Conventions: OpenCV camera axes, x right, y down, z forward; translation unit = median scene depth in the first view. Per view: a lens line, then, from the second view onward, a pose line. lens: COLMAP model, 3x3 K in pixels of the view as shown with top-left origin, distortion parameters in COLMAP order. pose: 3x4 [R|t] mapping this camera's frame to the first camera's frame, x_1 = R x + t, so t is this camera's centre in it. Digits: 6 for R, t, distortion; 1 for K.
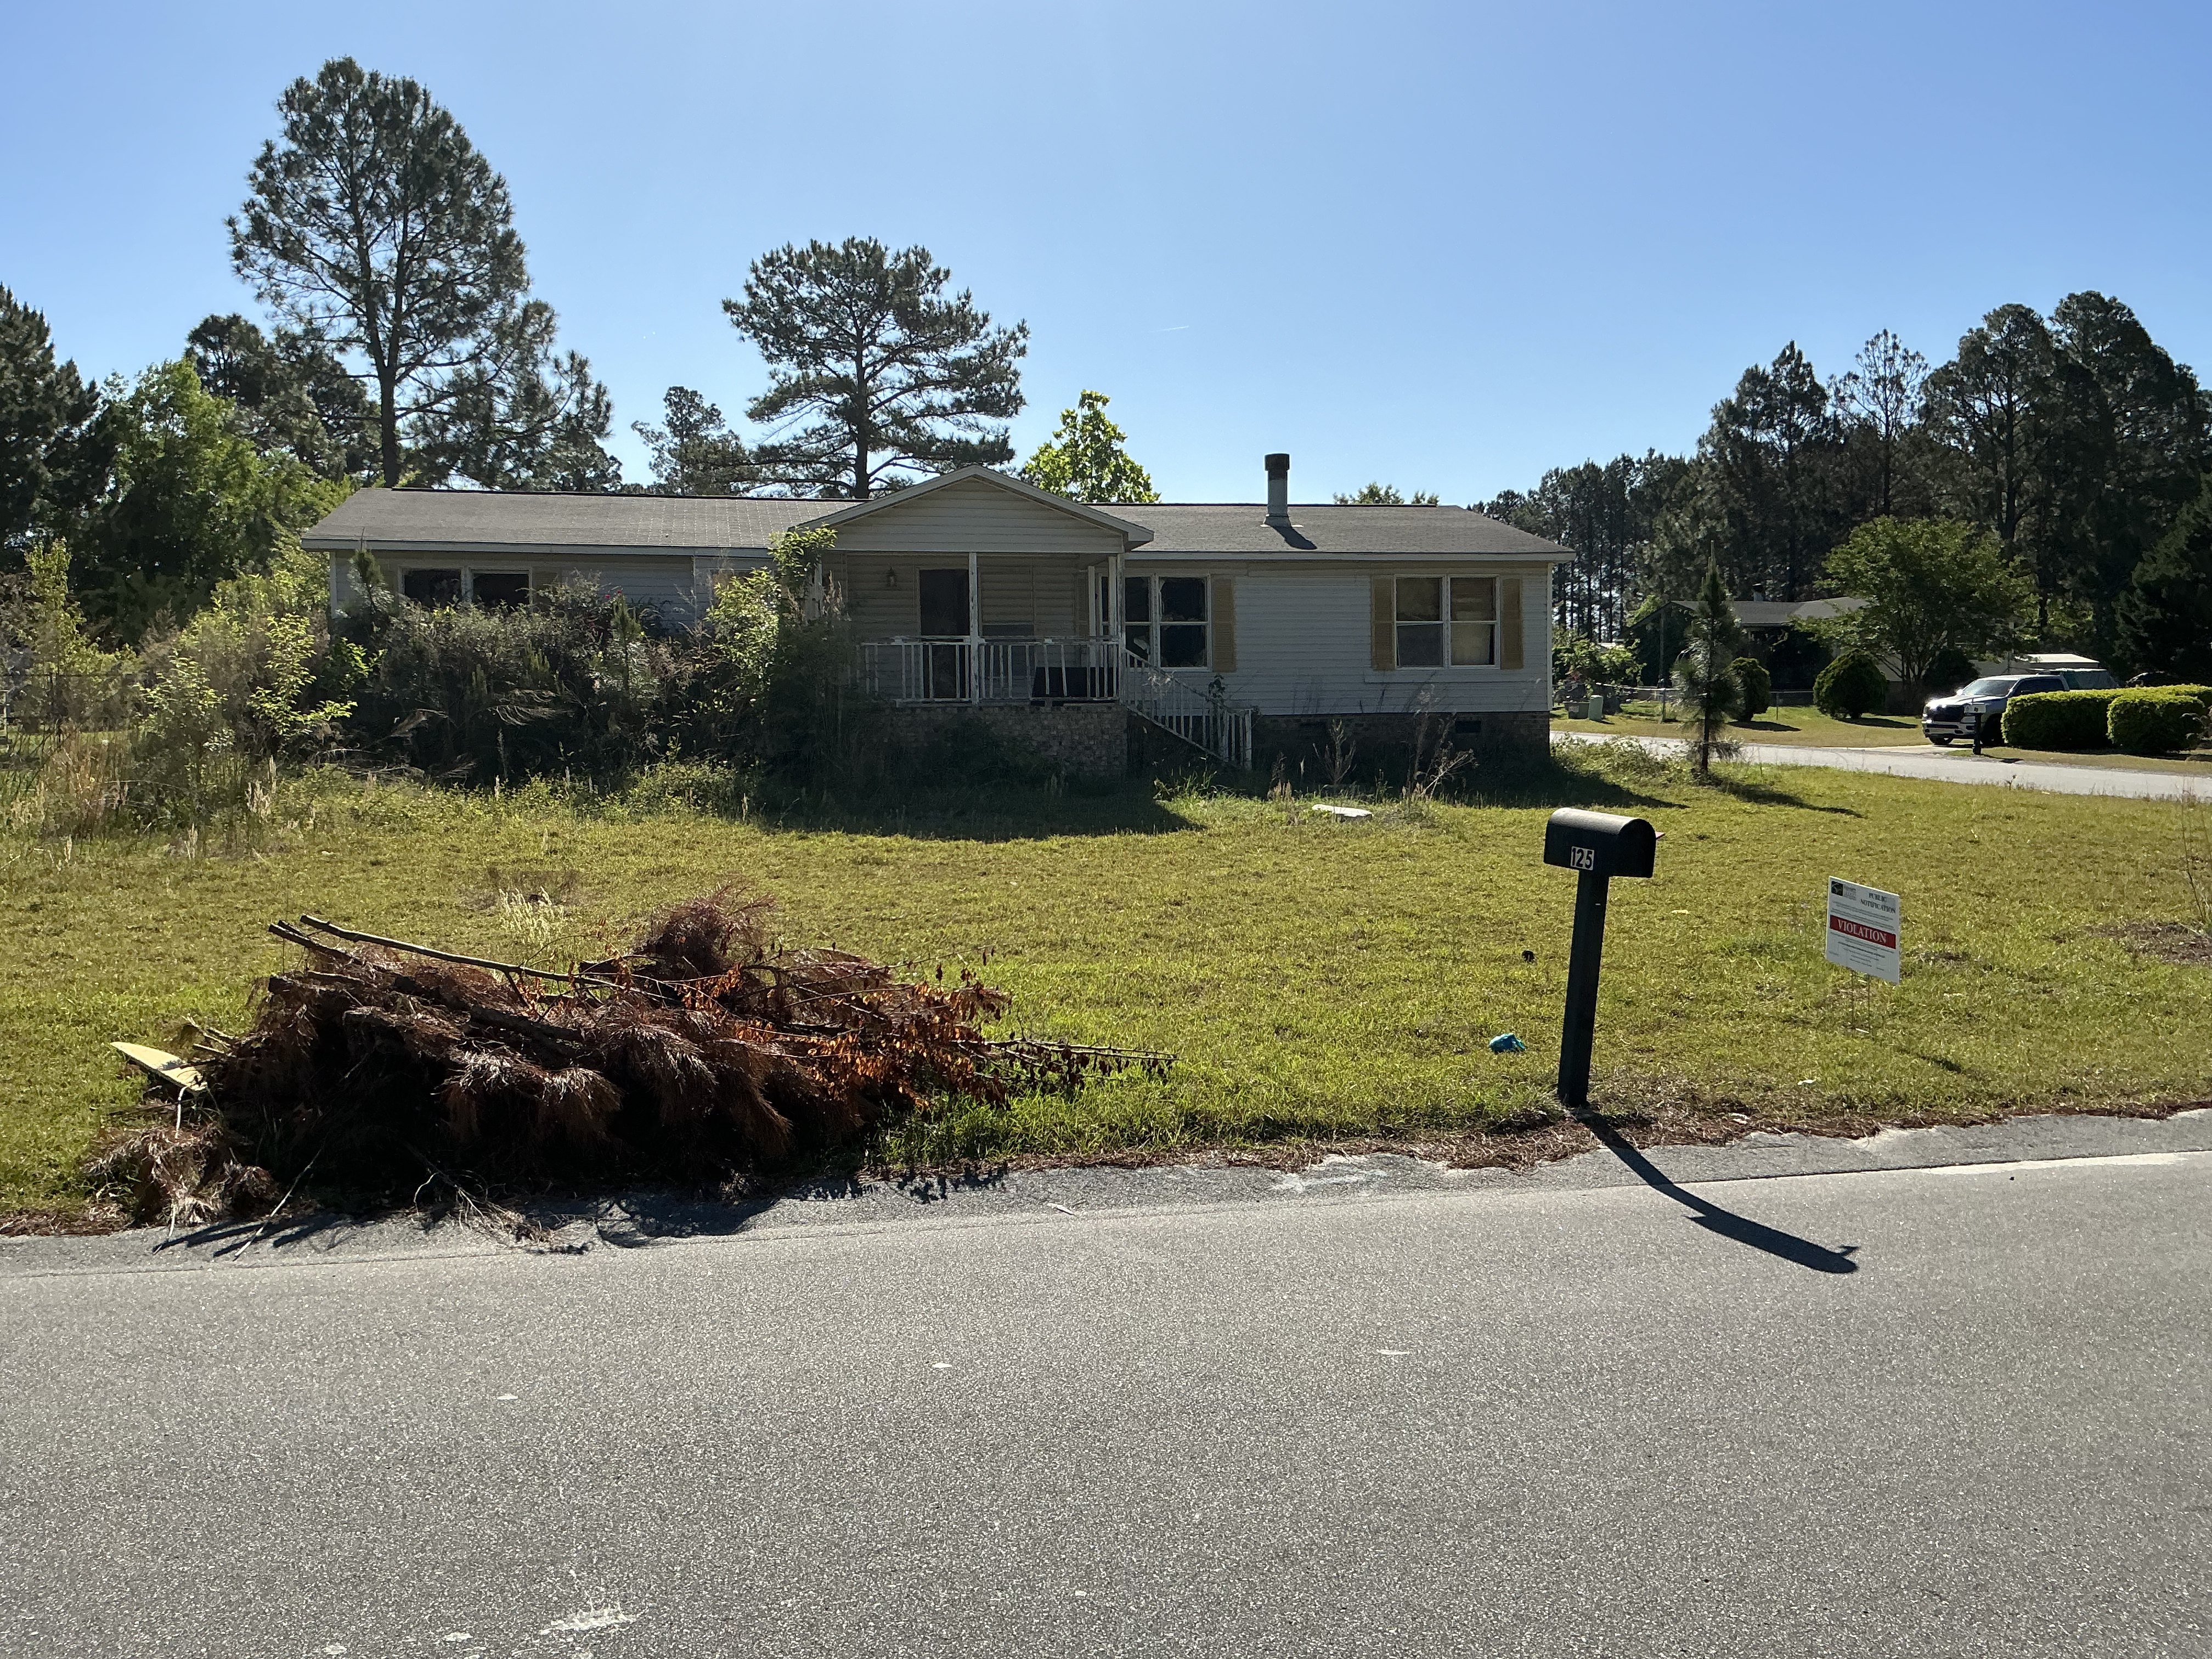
lens RADIAL K [[1808.7, 0, 1106.0], [0, 1808.7, 829.5], [0, 0, 1]] dist [0.152765, -0.318771]
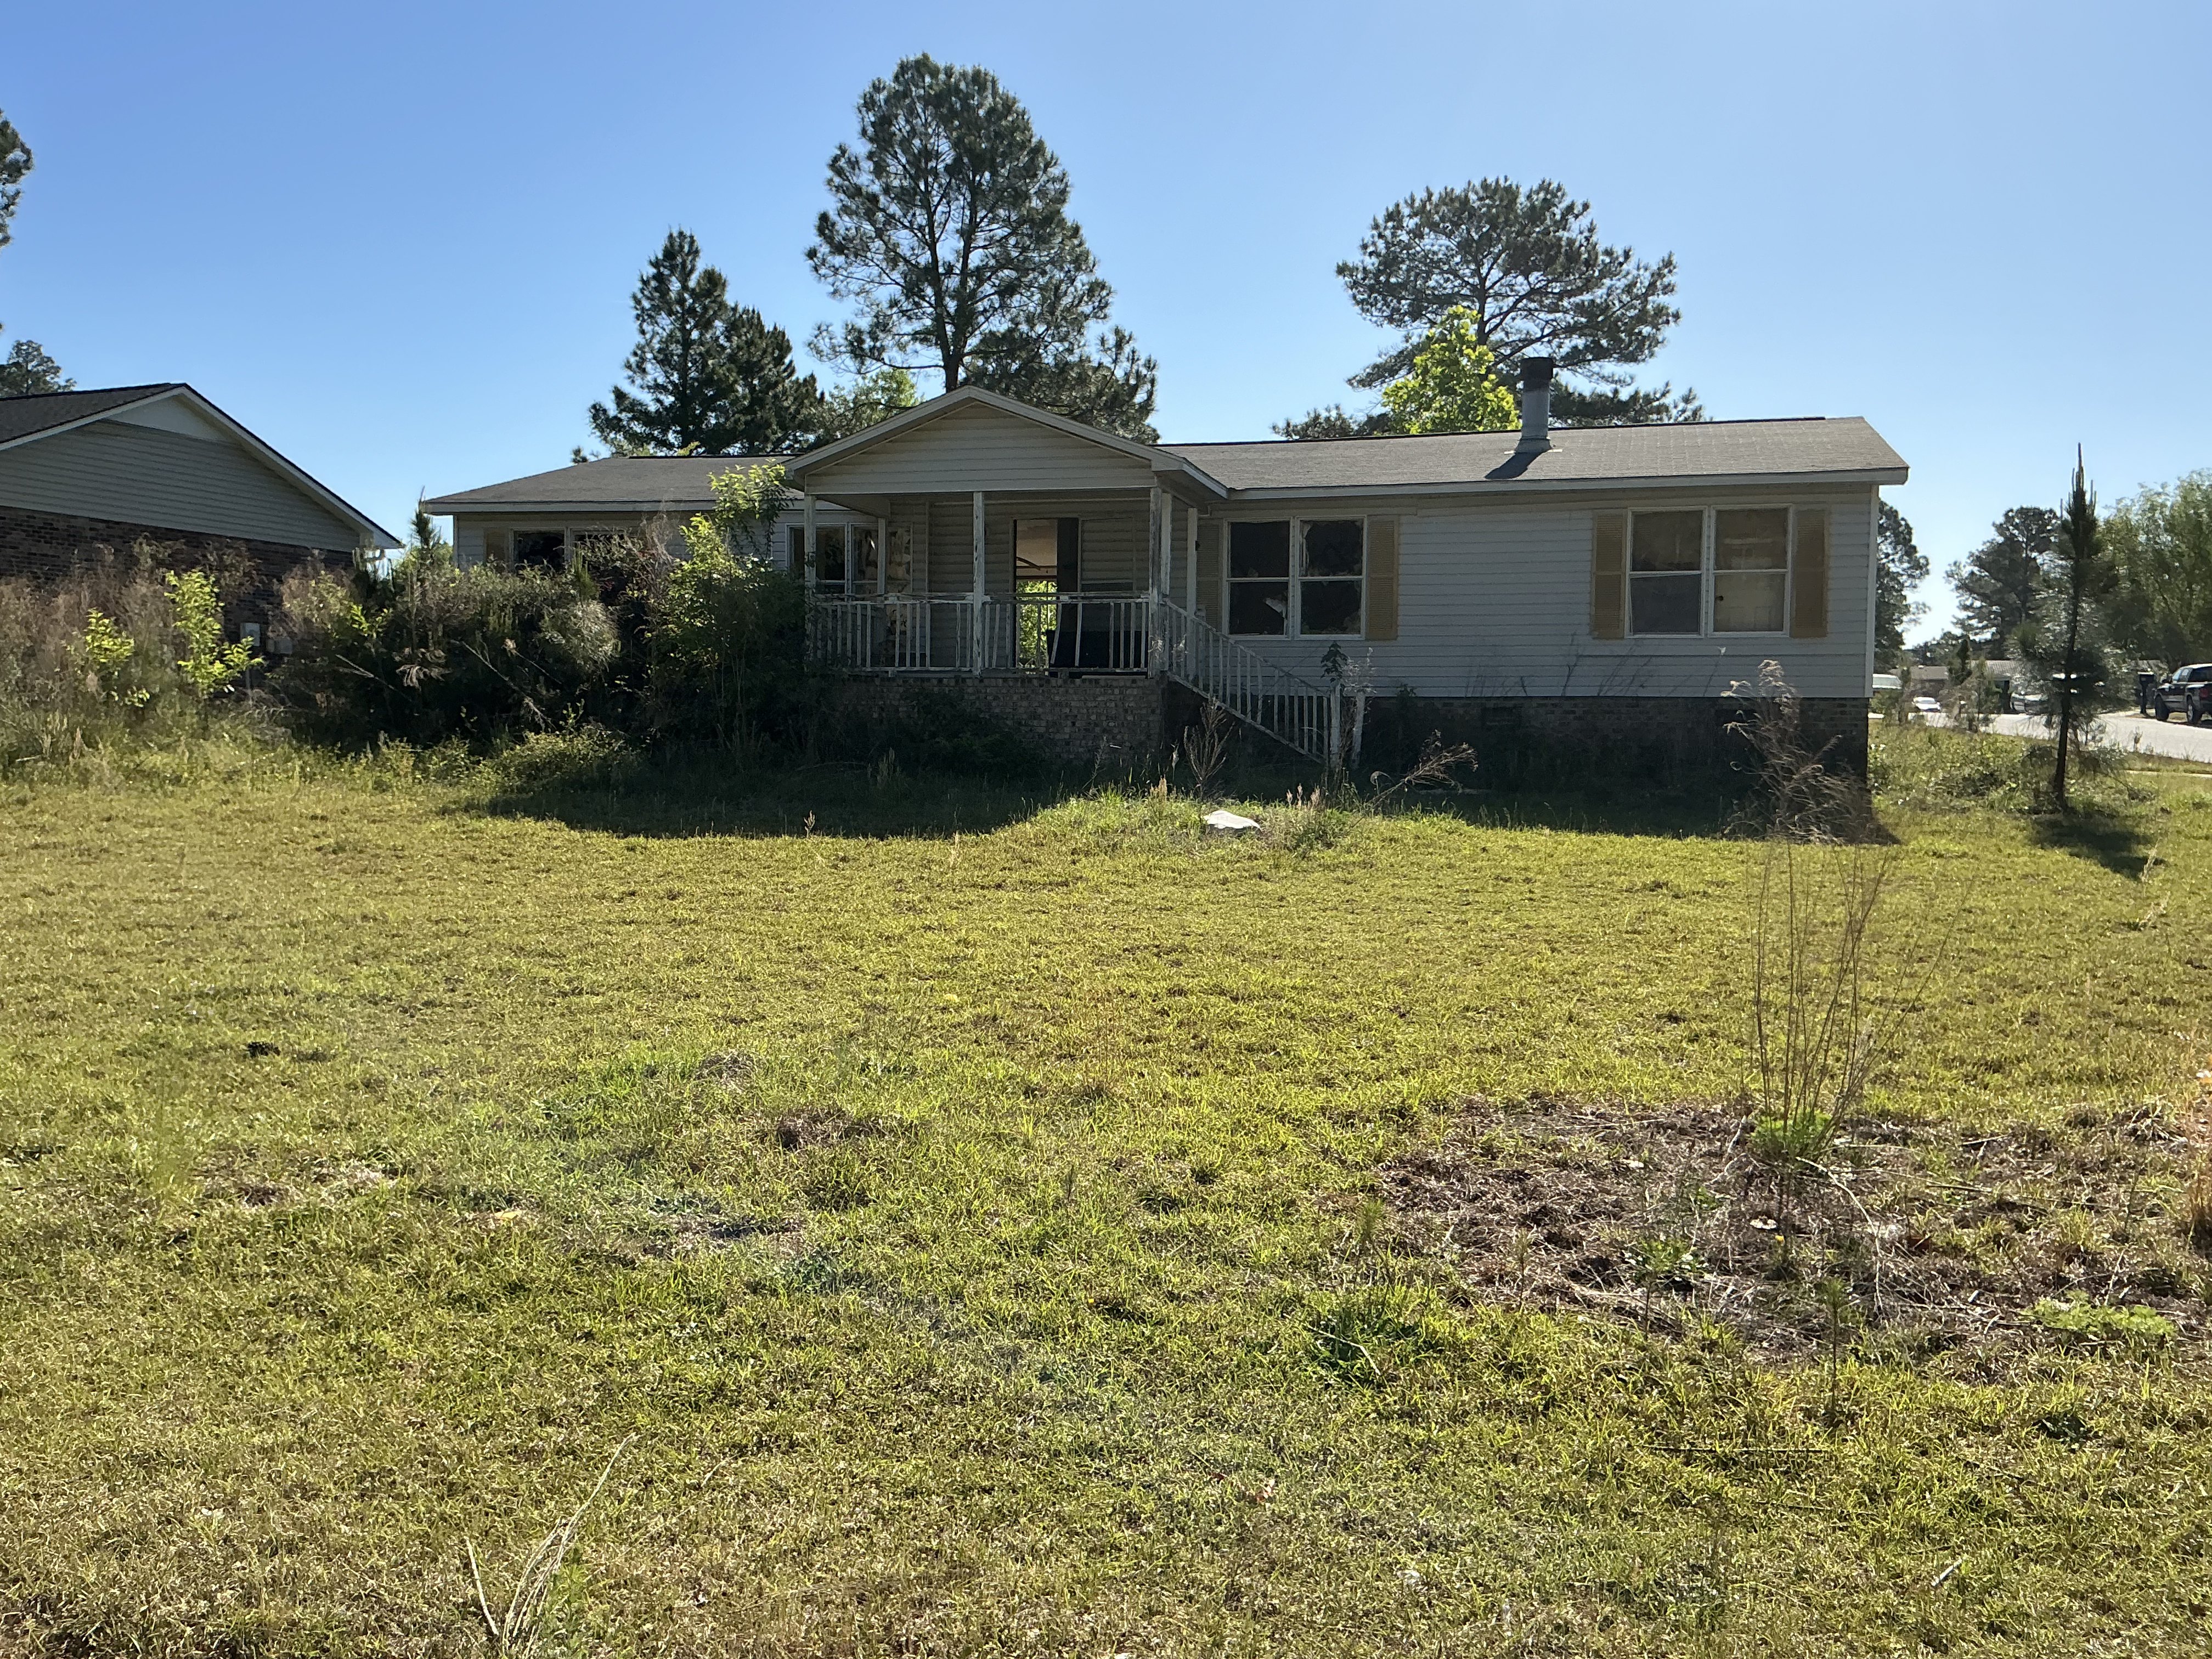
lens RADIAL K [[1808.7, 0, 1106.0], [0, 1808.7, 829.5], [0, 0, 1]] dist [0.152765, -0.318771]
pose [[0.881564, 0.050434, -0.469363, 0.142431], [-0.049123, 0.998679, 0.015047, -0.004993], [0.469502, 0.009791, 0.882877, 0.109222]]
